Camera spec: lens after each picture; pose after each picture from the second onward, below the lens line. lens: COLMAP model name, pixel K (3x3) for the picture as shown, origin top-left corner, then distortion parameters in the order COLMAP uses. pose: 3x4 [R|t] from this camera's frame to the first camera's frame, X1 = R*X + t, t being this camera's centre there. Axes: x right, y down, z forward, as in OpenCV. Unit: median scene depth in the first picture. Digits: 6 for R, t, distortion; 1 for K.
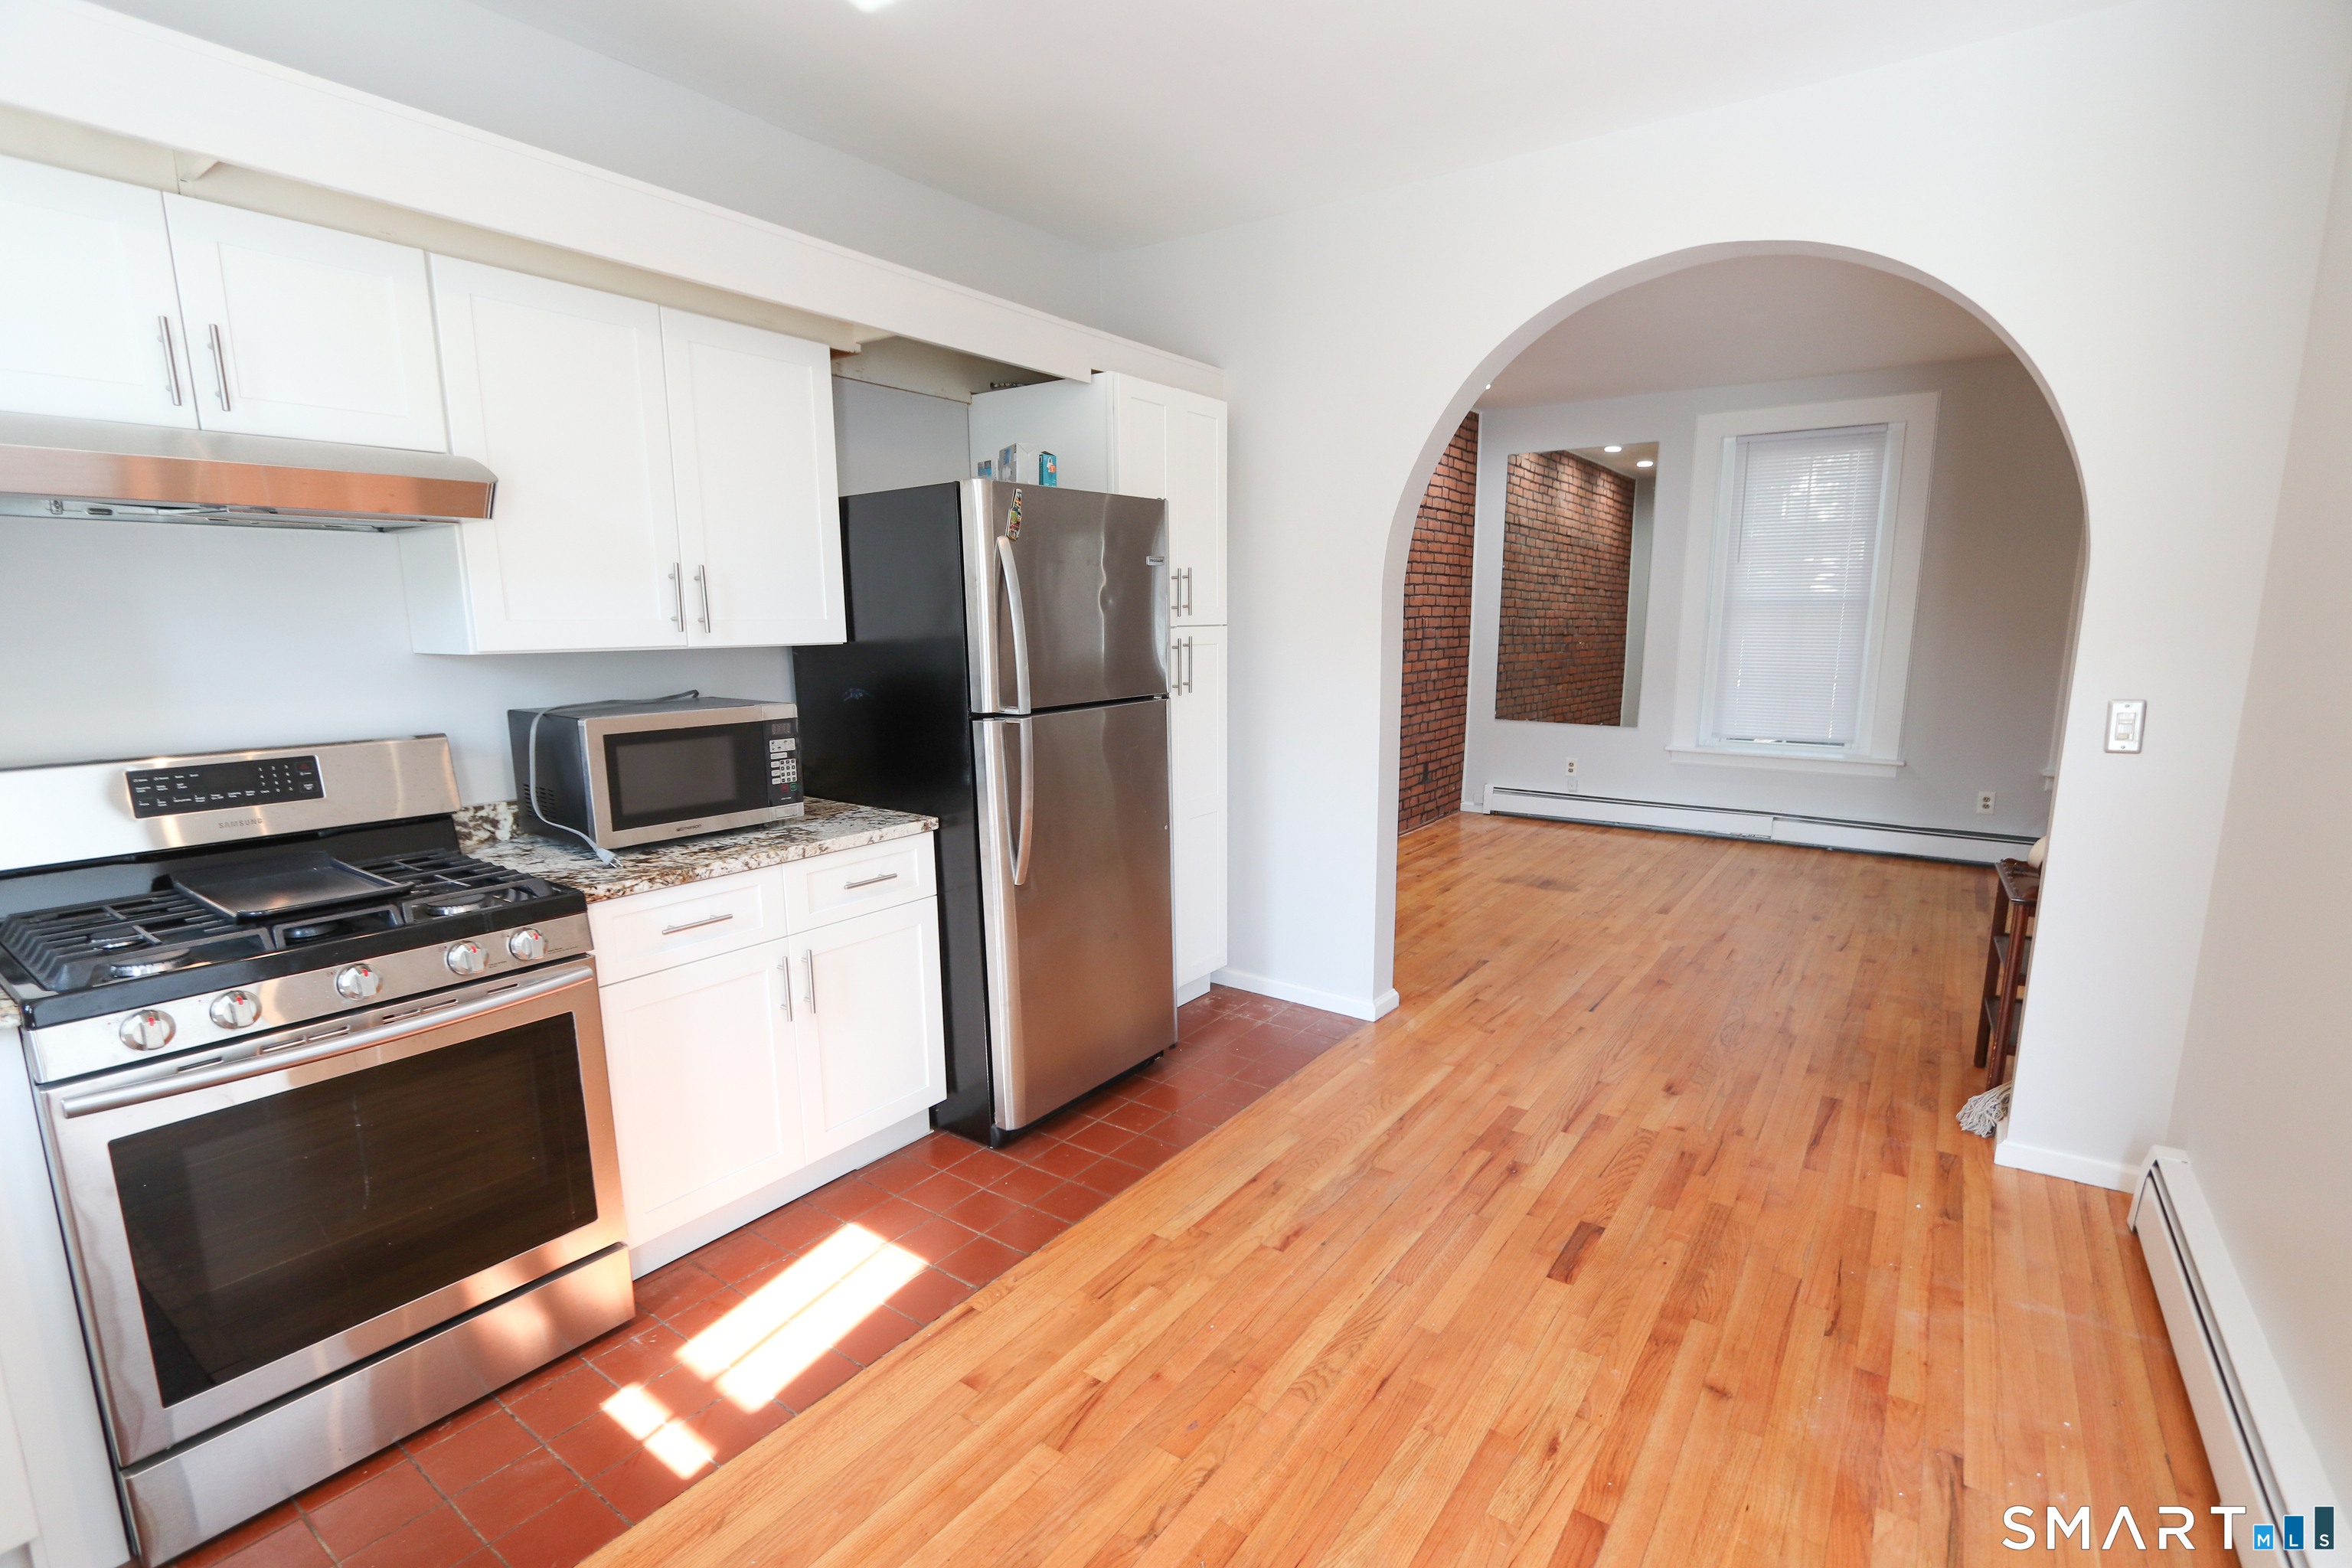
lens RADIAL K [[1086.9, 0, 1192.6], [0, 1086.9, 812.8], [0, 0, 1]] dist [-0.002196, -0.000199]
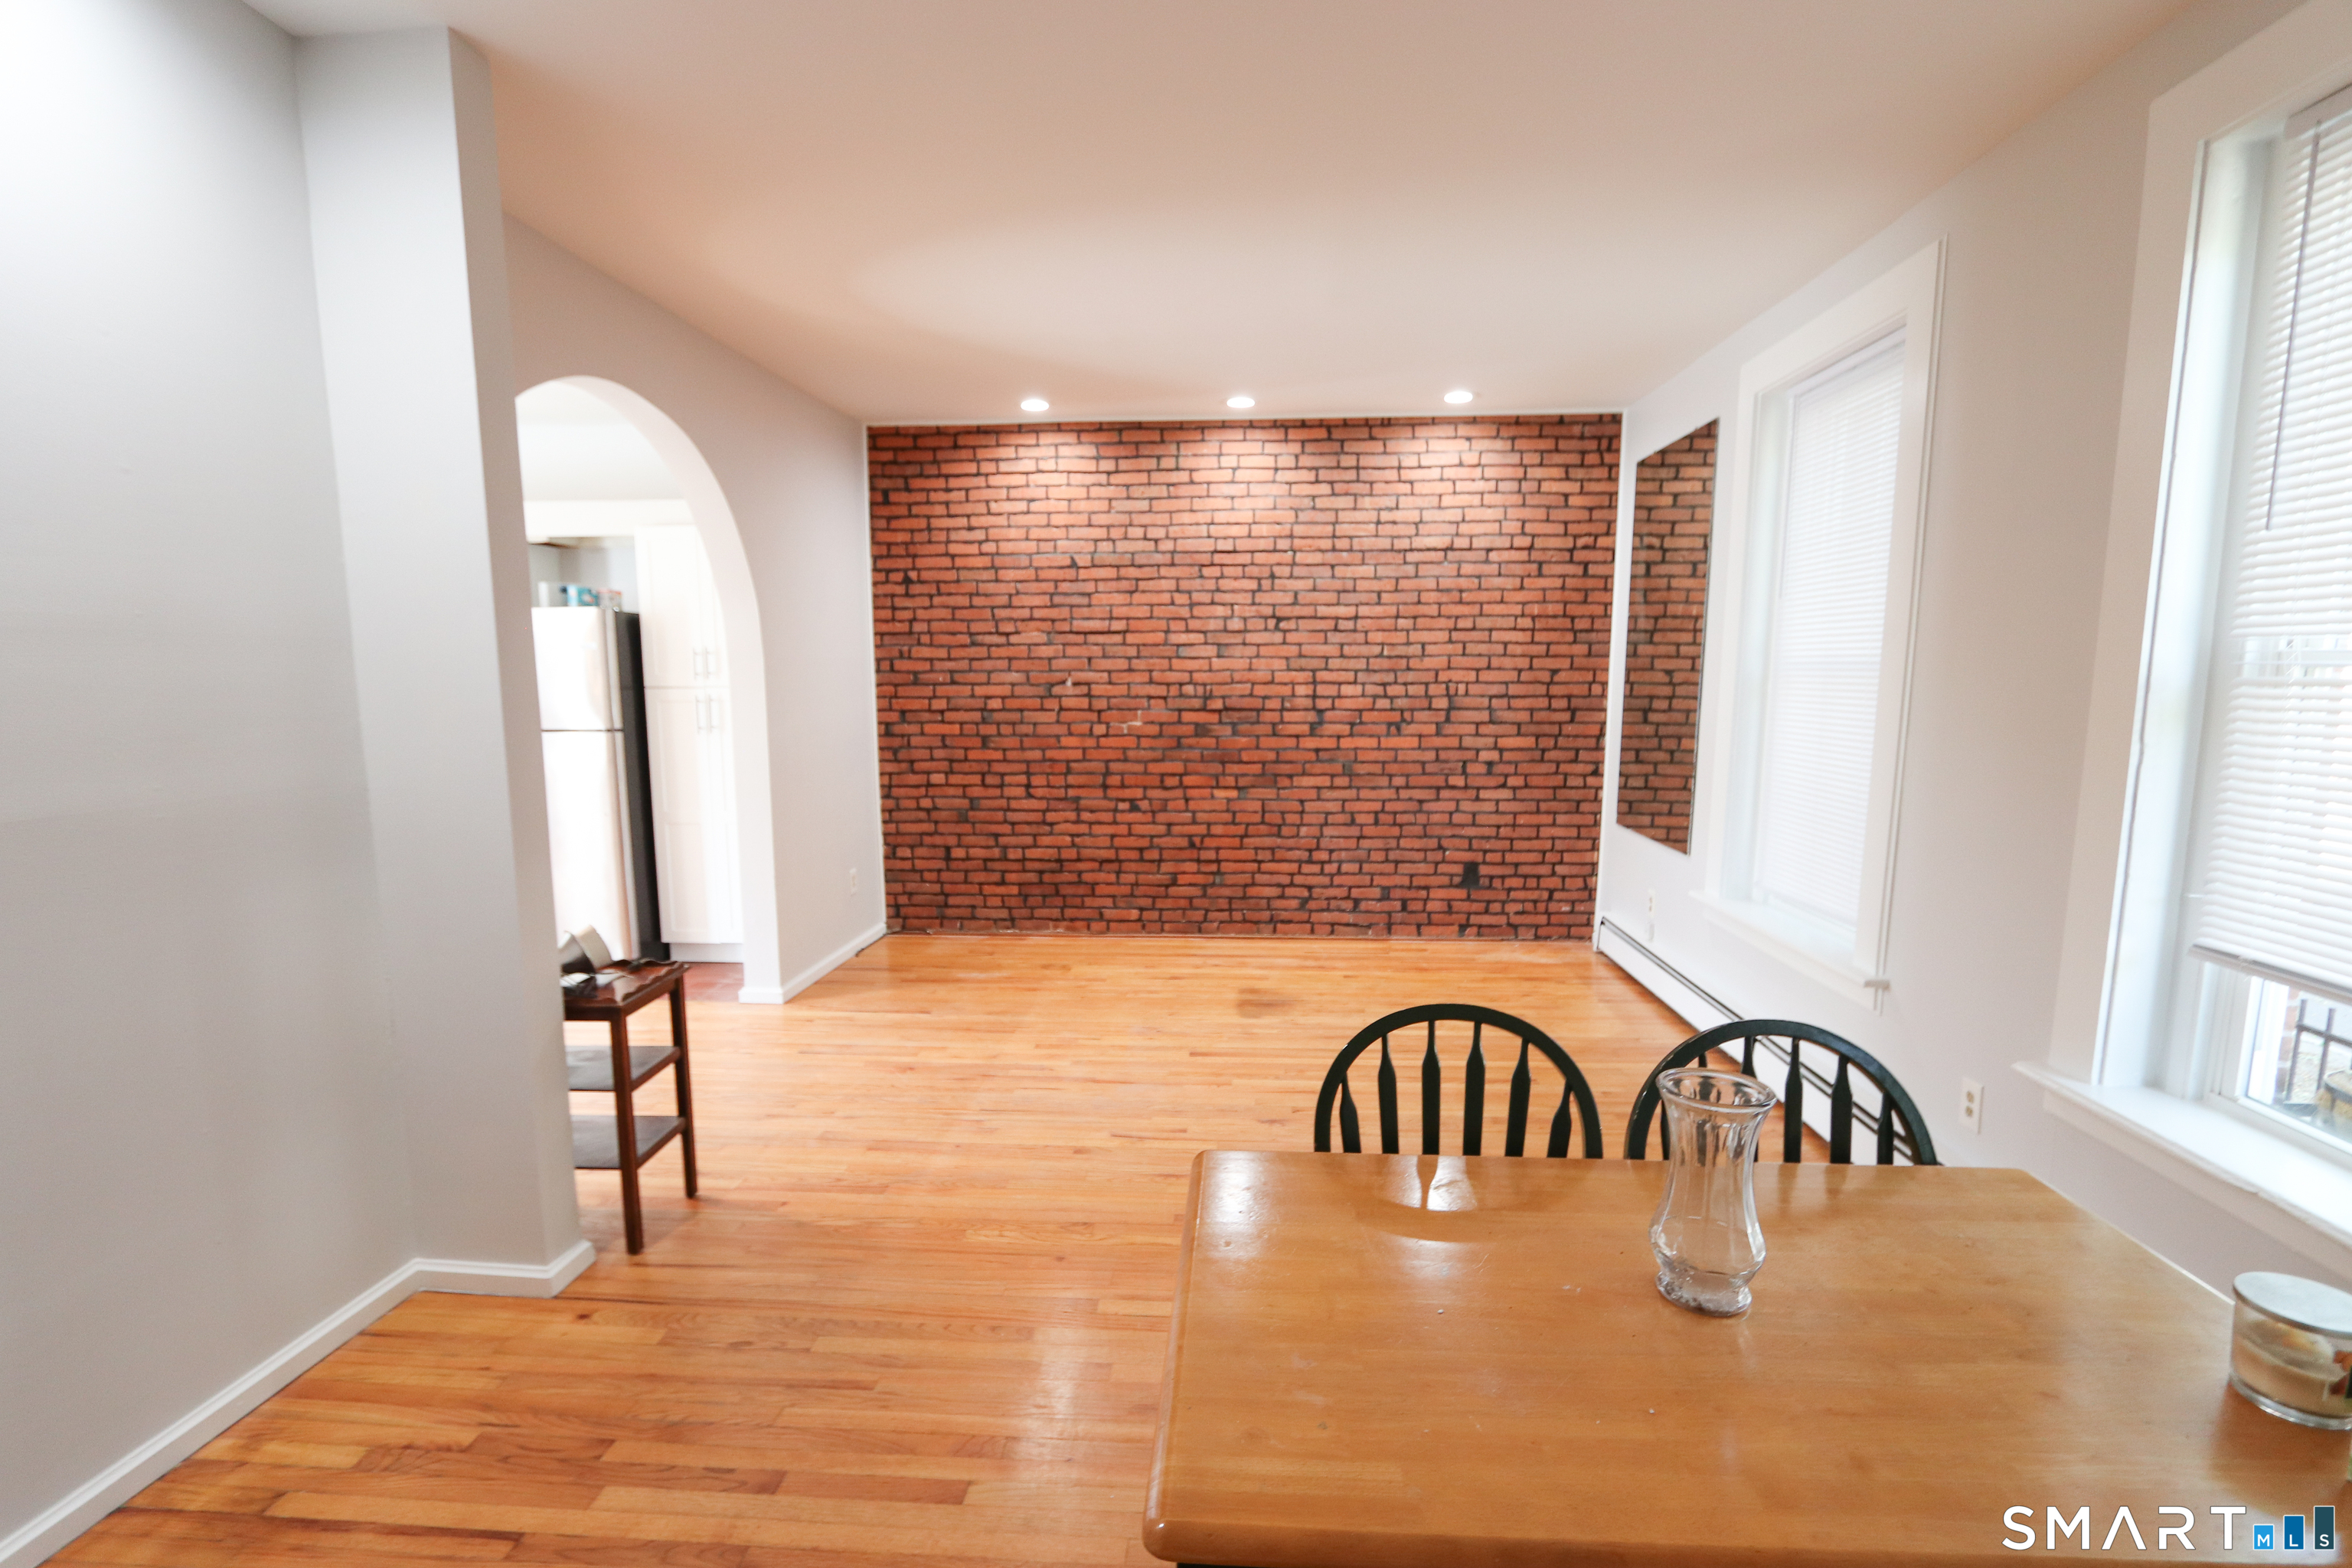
lens RADIAL K [[1075.8, 0, 1178.3], [0, 1075.8, 817.7], [0, 0, 1]] dist [-0.009726, -0.000341]
pose [[0.518824, 0.117532, -0.846763, 1.201060], [-0.155255, 0.986987, 0.041868, -0.123051], [0.840665, 0.109742, 0.530320, 0.616297]]
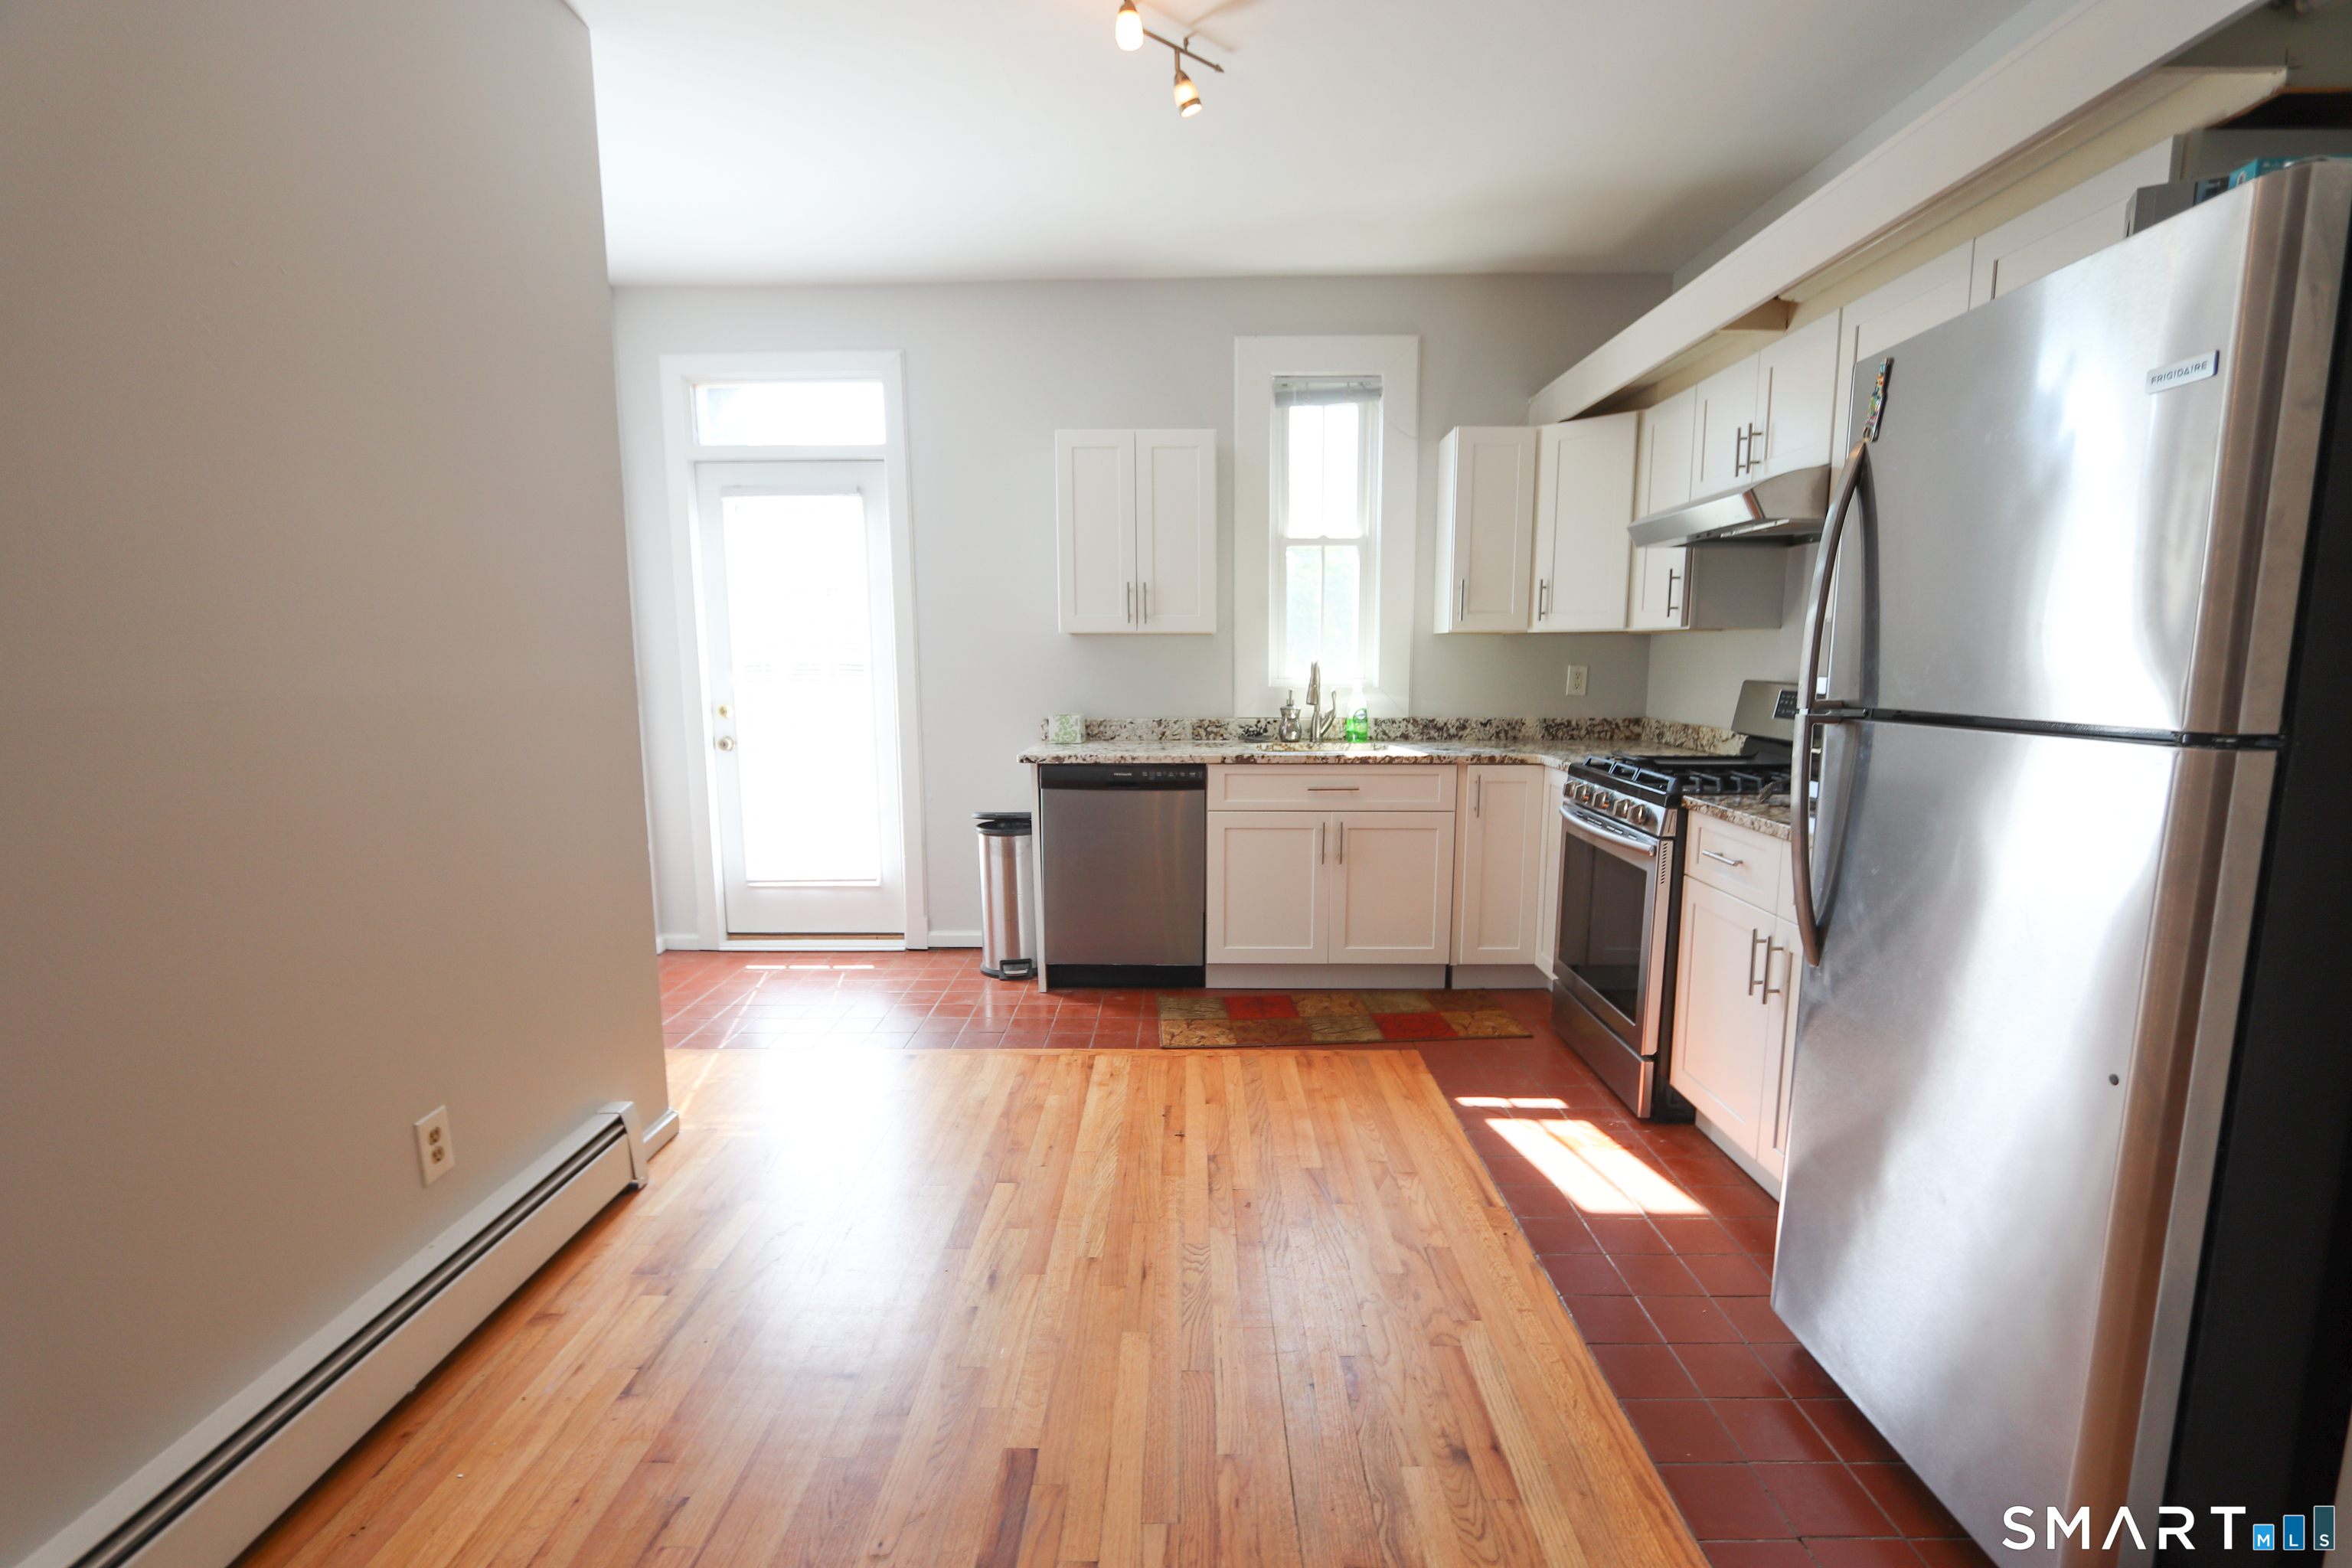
lens RADIAL K [[1086.9, 0, 1192.6], [0, 1086.9, 812.8], [0, 0, 1]] dist [-0.002196, -0.000199]
pose [[-0.819245, 0.093554, -0.565761, 0.313693], [-0.095963, 0.950323, 0.296103, -0.111096], [0.565357, 0.296873, -0.769570, 0.761691]]
